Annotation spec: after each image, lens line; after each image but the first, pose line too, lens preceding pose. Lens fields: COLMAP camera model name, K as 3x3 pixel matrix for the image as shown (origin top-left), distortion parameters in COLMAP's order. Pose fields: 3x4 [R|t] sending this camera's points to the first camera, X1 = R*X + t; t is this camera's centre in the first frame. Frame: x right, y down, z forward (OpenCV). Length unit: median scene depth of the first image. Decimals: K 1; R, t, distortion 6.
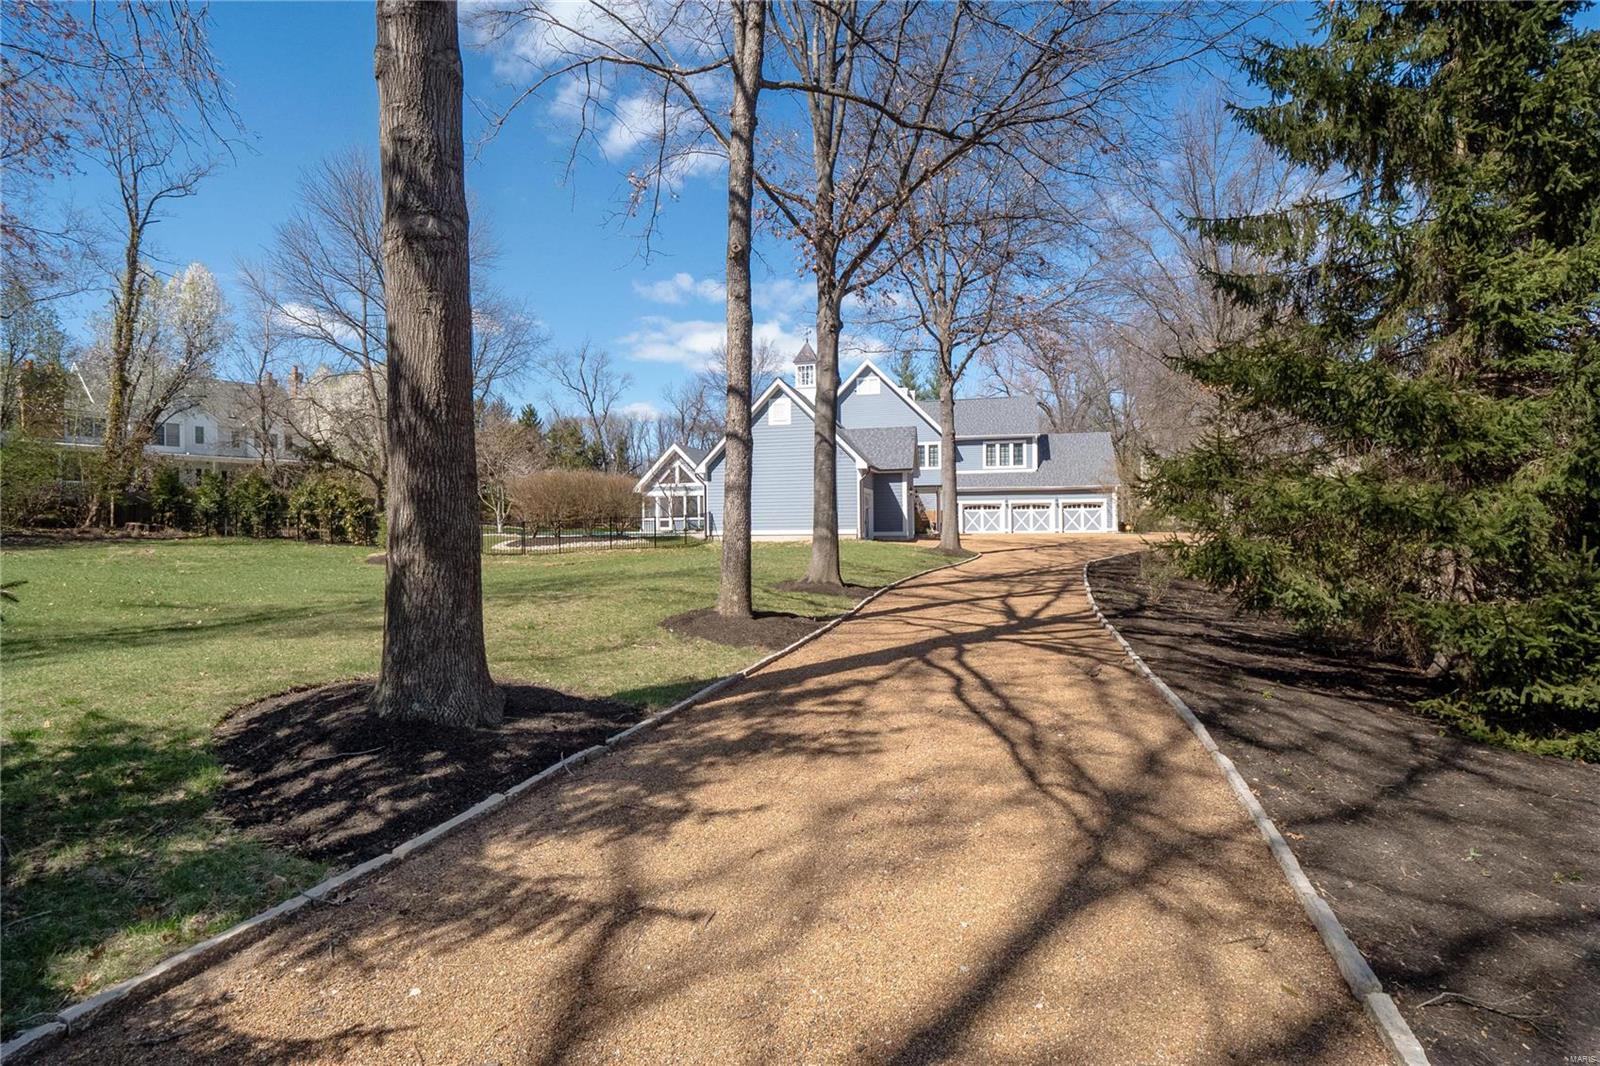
lens RADIAL K [[775.6, 0, 827.6], [0, 775.6, 528.1], [0, 0, 1]] dist [-0.006261, 0.001205]
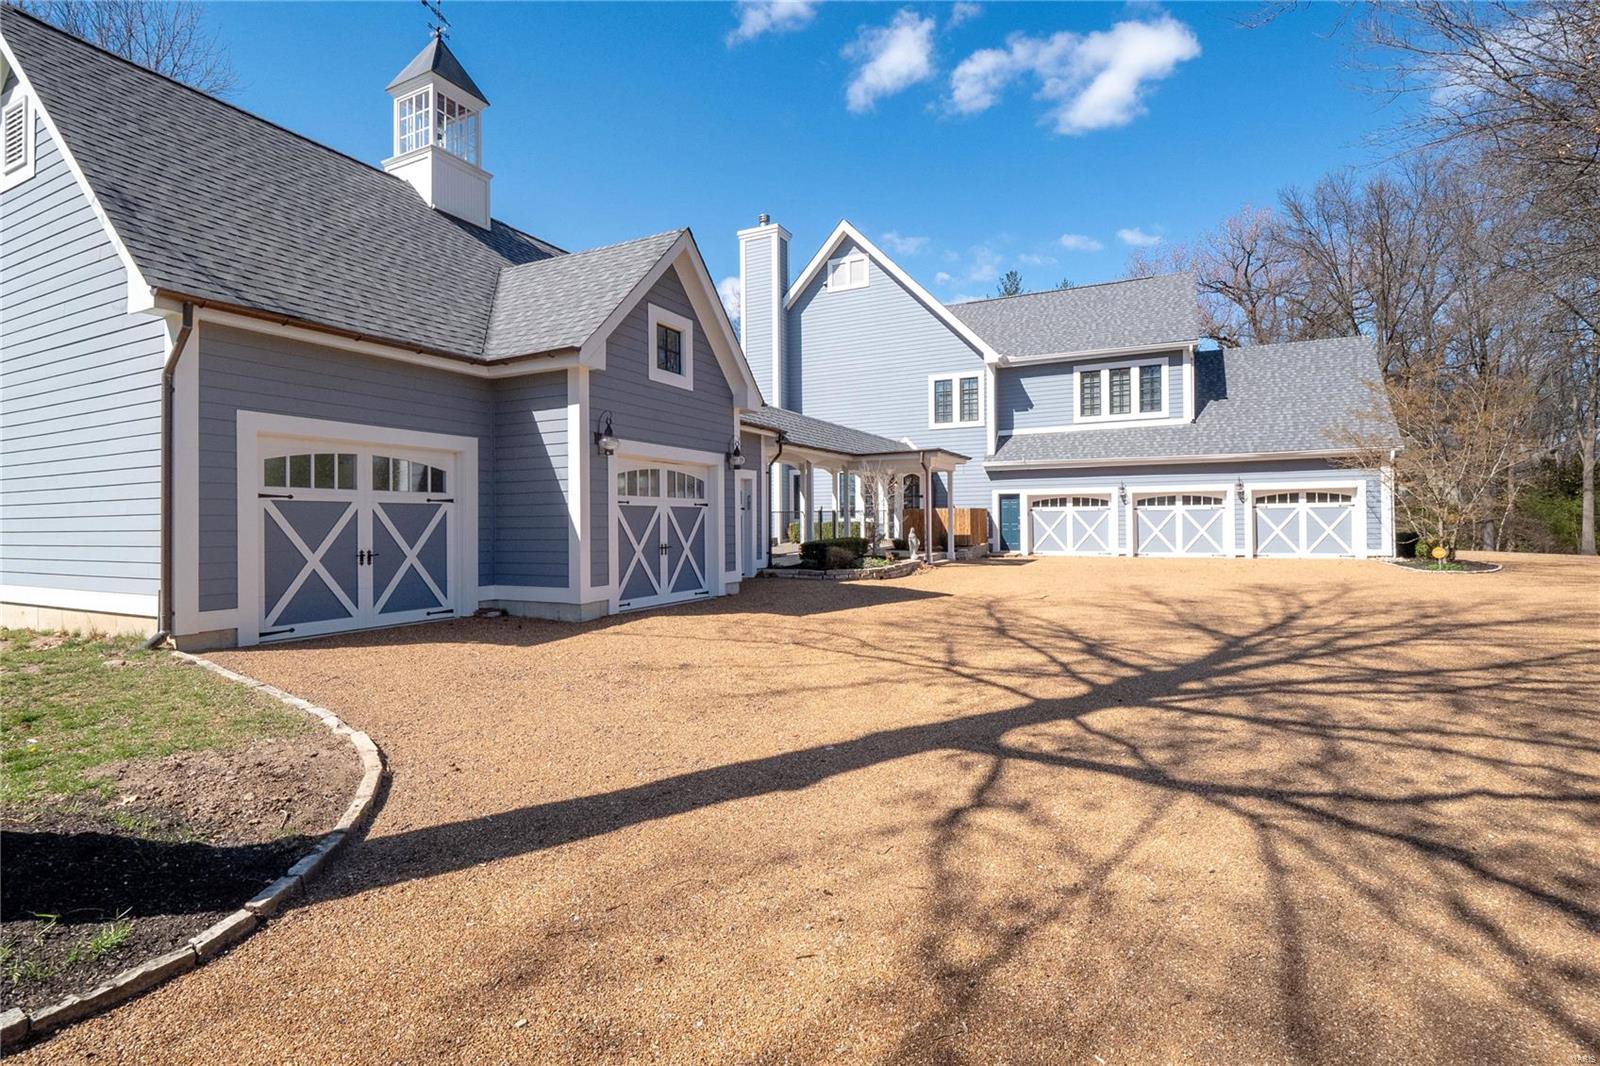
lens RADIAL K [[775.6, 0, 817.8], [0, 775.6, 528.3], [0, 0, 1]] dist [-0.006261, 0.001205]
pose [[0.972059, 0.001143, -0.234735, 0.160071], [-0.000828, 0.999999, 0.001440, -0.011161], [0.234736, -0.001205, 0.972058, 0.496091]]
